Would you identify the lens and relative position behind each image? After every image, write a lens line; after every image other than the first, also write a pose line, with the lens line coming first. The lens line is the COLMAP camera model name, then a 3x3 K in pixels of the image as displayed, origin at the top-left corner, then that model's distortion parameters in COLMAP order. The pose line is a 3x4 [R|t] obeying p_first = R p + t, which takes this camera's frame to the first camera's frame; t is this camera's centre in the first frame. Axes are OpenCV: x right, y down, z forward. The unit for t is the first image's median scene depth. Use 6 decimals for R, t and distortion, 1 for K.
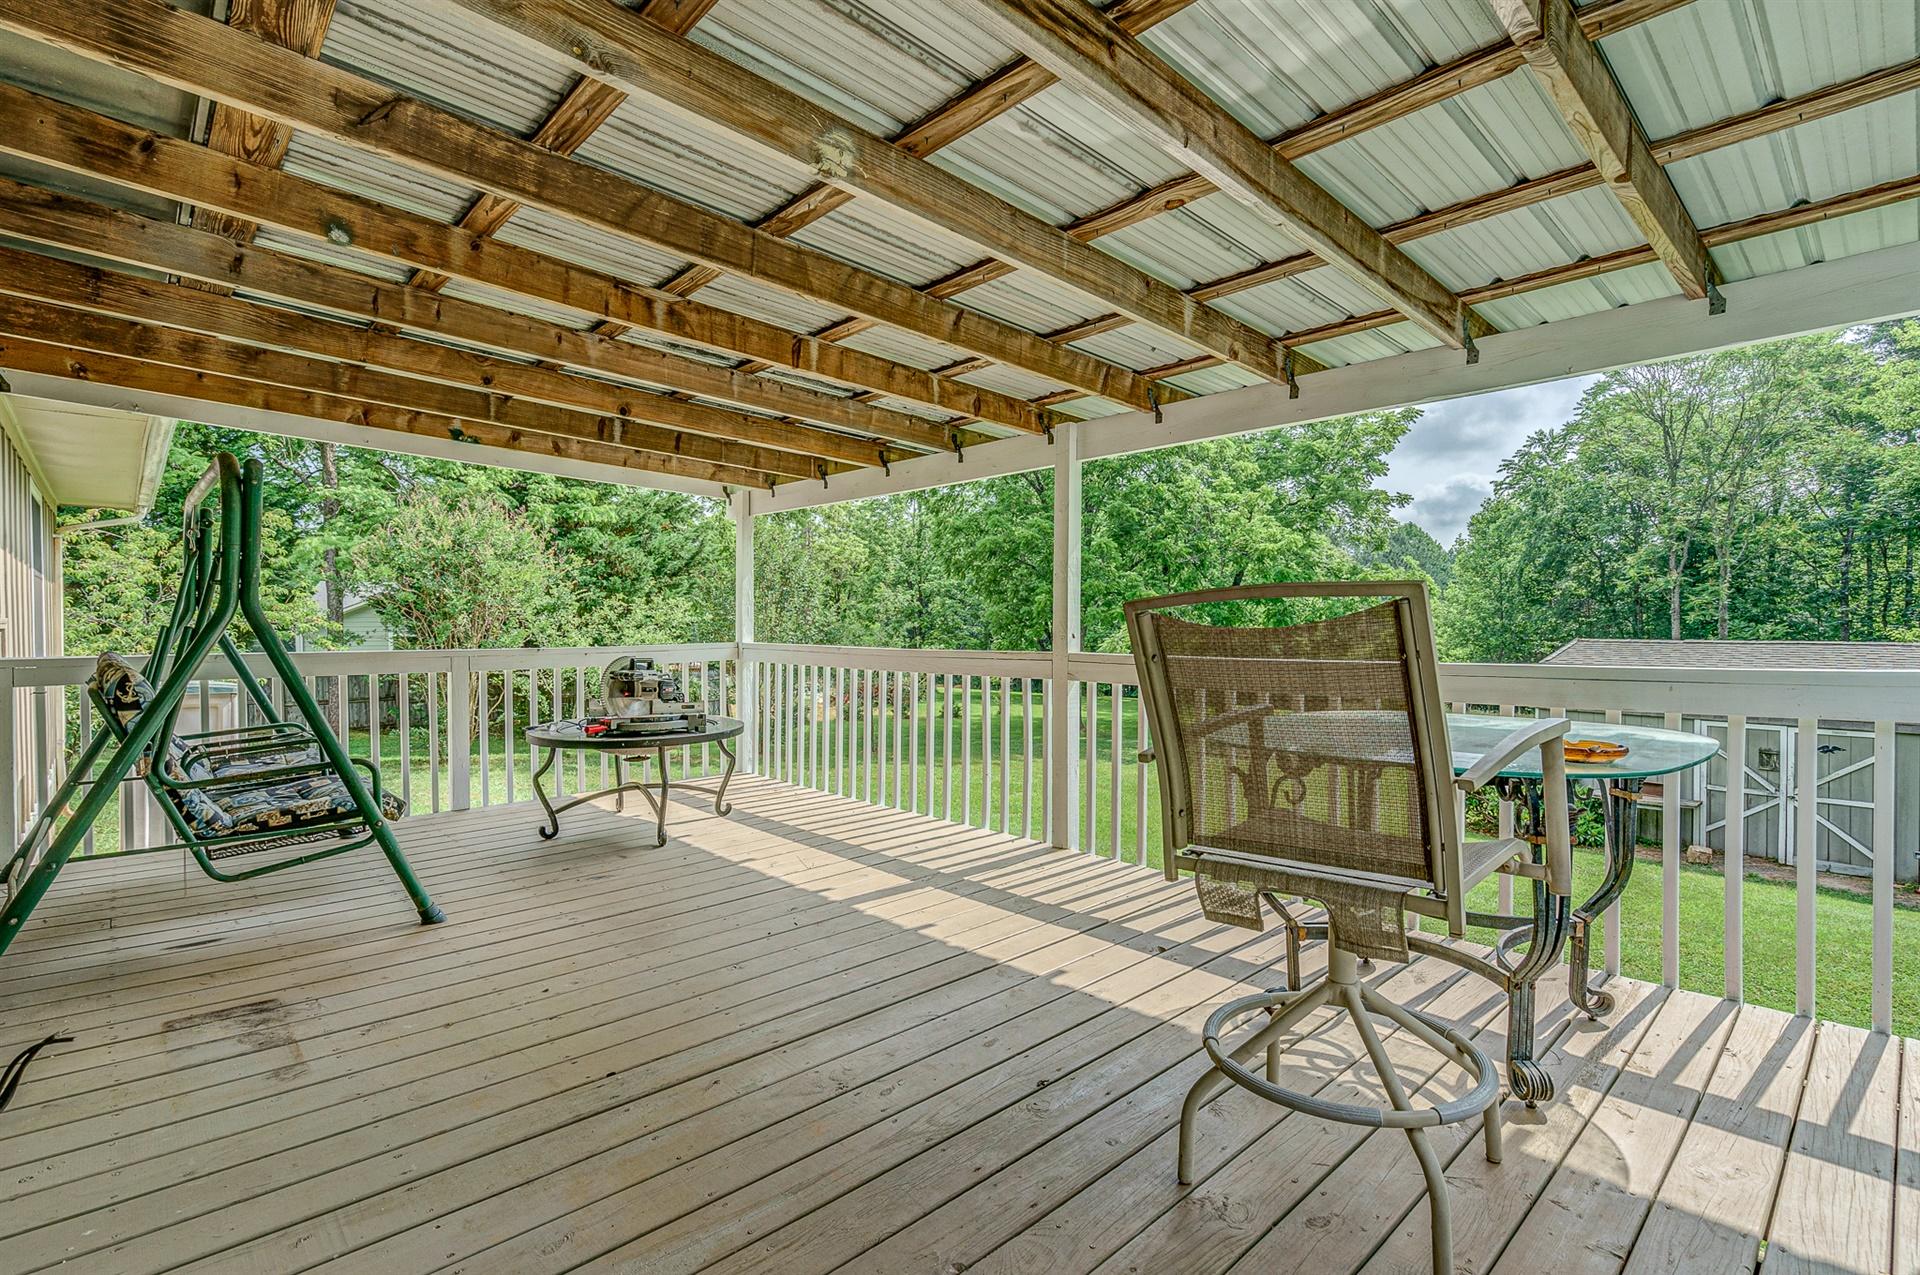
lens RADIAL K [[896.6, 0, 957.1], [0, 896.6, 647.5], [0, 0, 1]] dist [-0.002479, 0.003277]
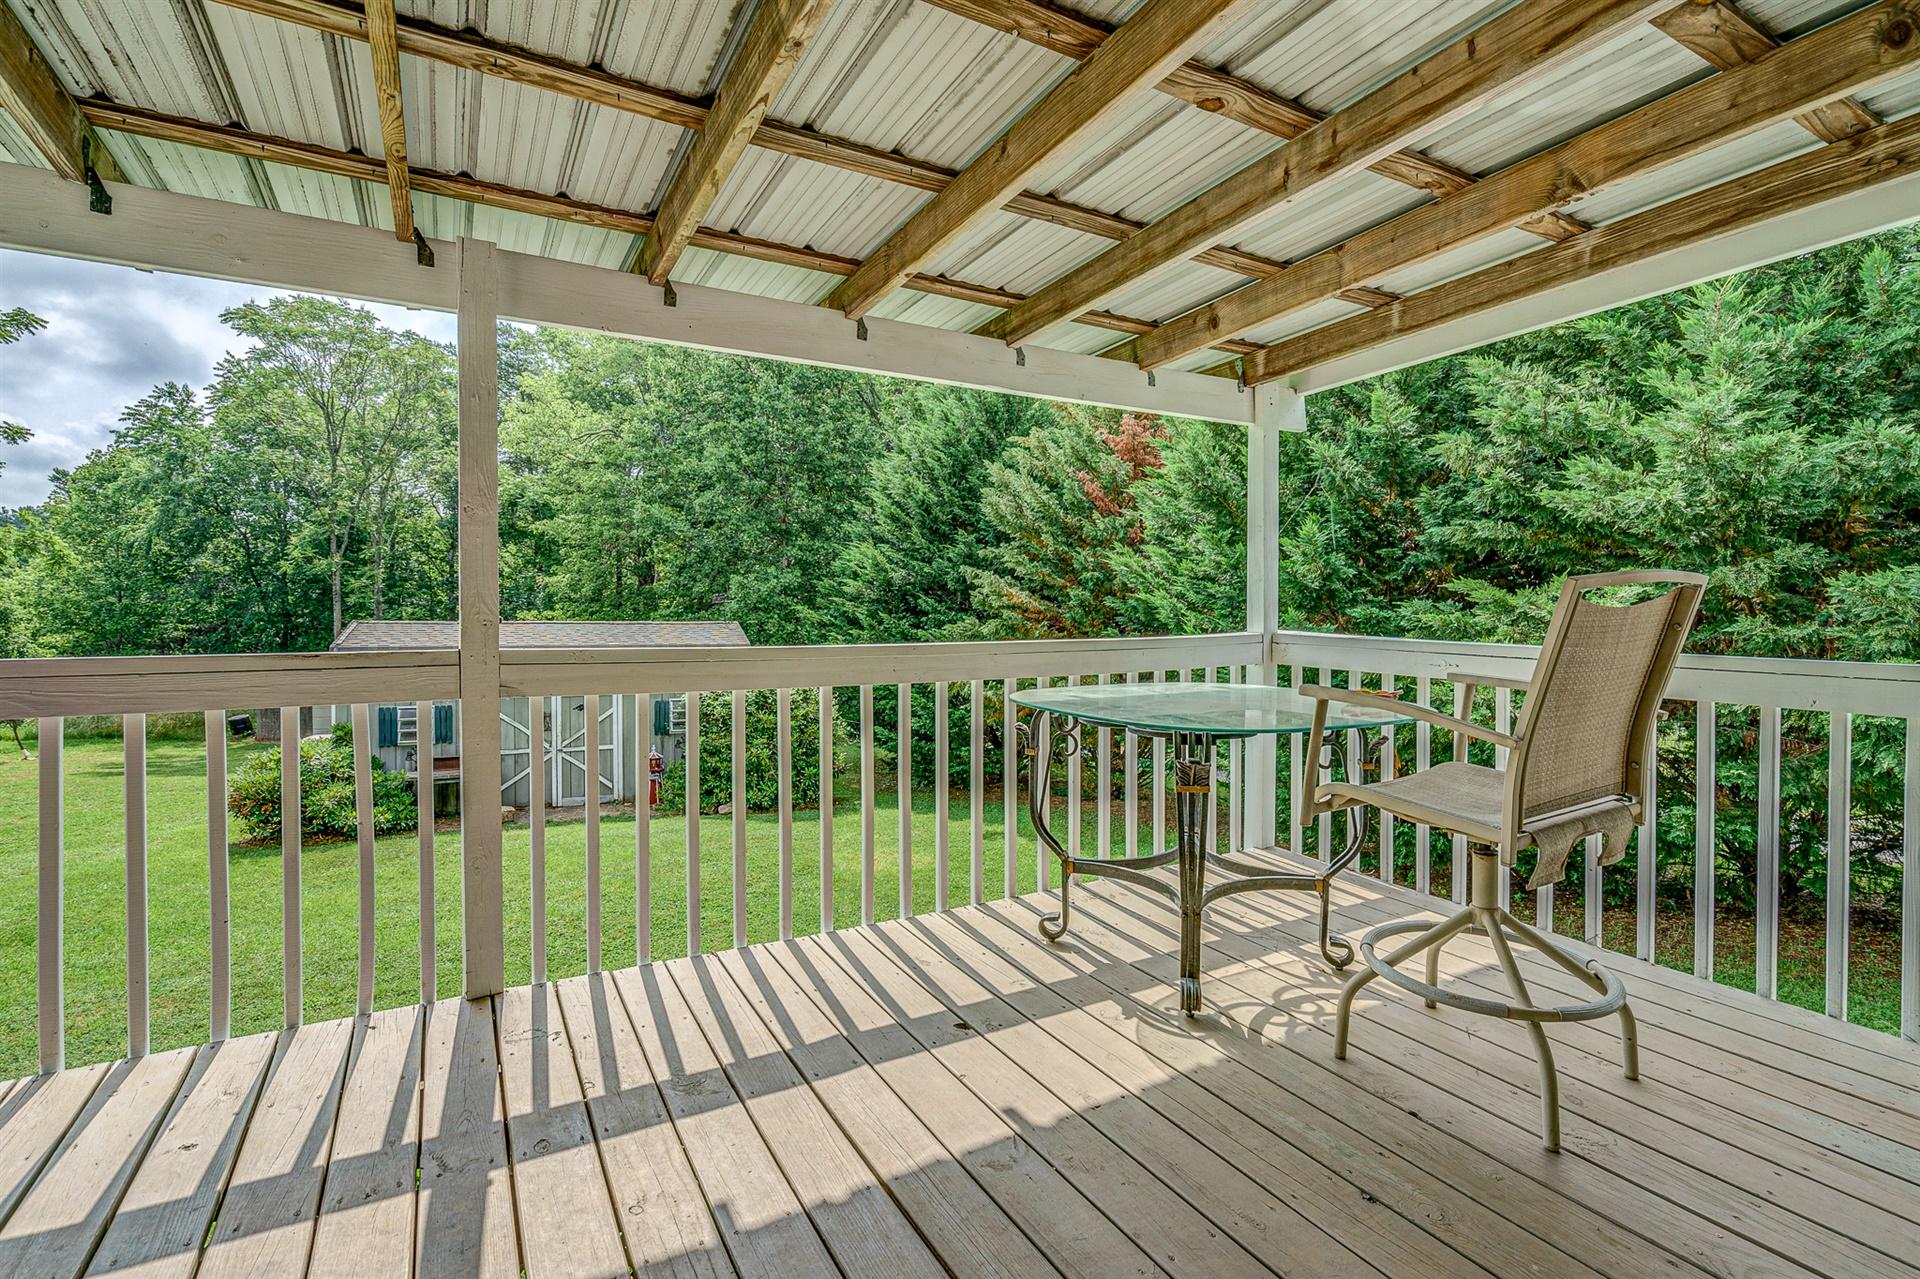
lens RADIAL K [[896.6, 0, 978.3], [0, 896.6, 636.7], [0, 0, 1]] dist [-0.002479, 0.003277]
pose [[0.232361, -0.026402, 0.972271, -0.040993], [0.018295, 0.999573, 0.022771, -0.000989], [-0.972458, 0.012497, 0.232745, 0.065474]]
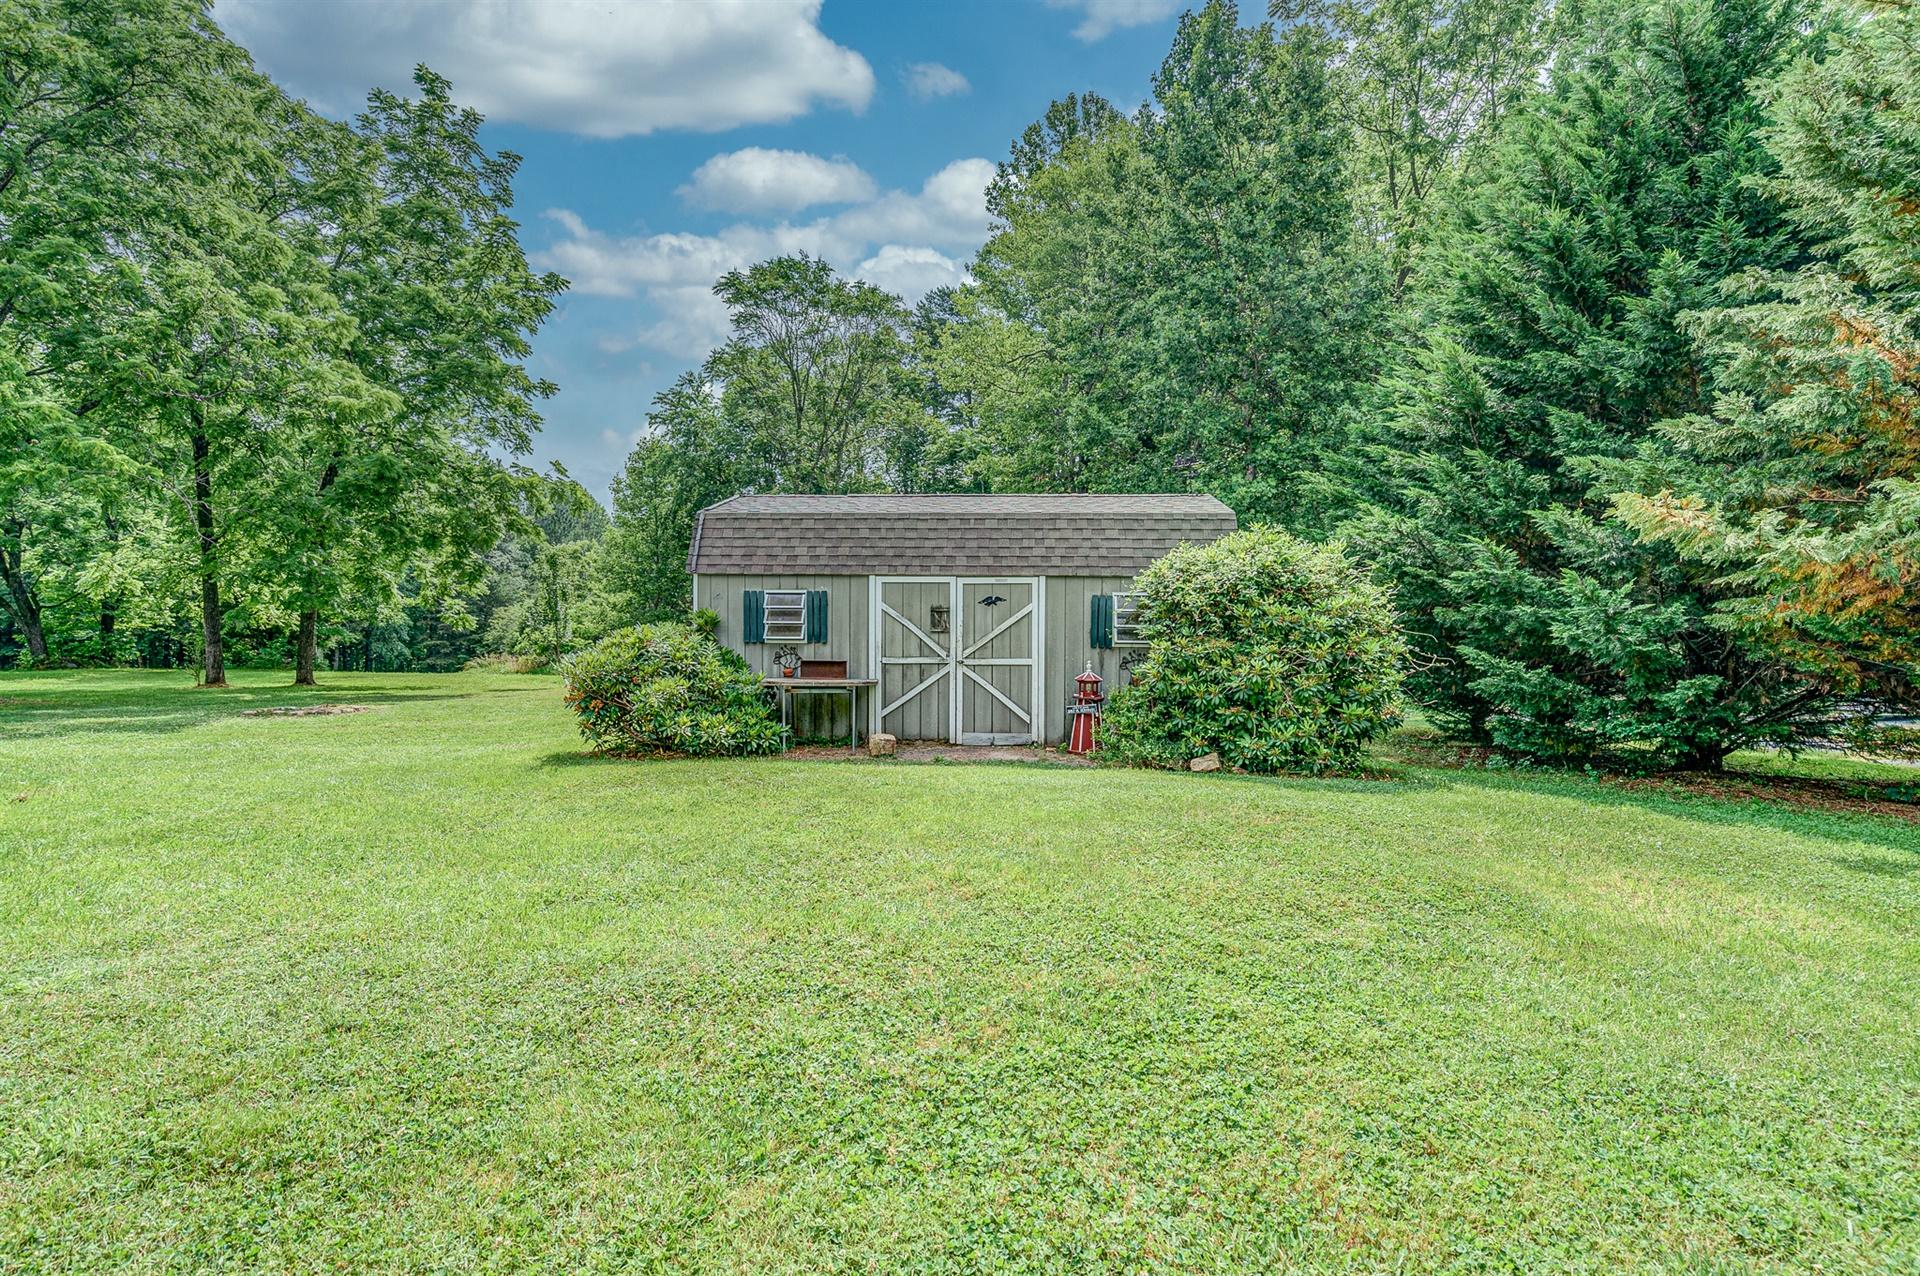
lens RADIAL K [[949.7, 0, 963.2], [0, 949.7, 585.4], [0, 0, 1]] dist [-0.002821, 0.000080]
pose [[0.655882, 0.009274, 0.754806, 0.101249], [0.013414, 0.999623, -0.023939, 0.044880], [-0.754744, 0.025826, 0.655511, 0.159899]]
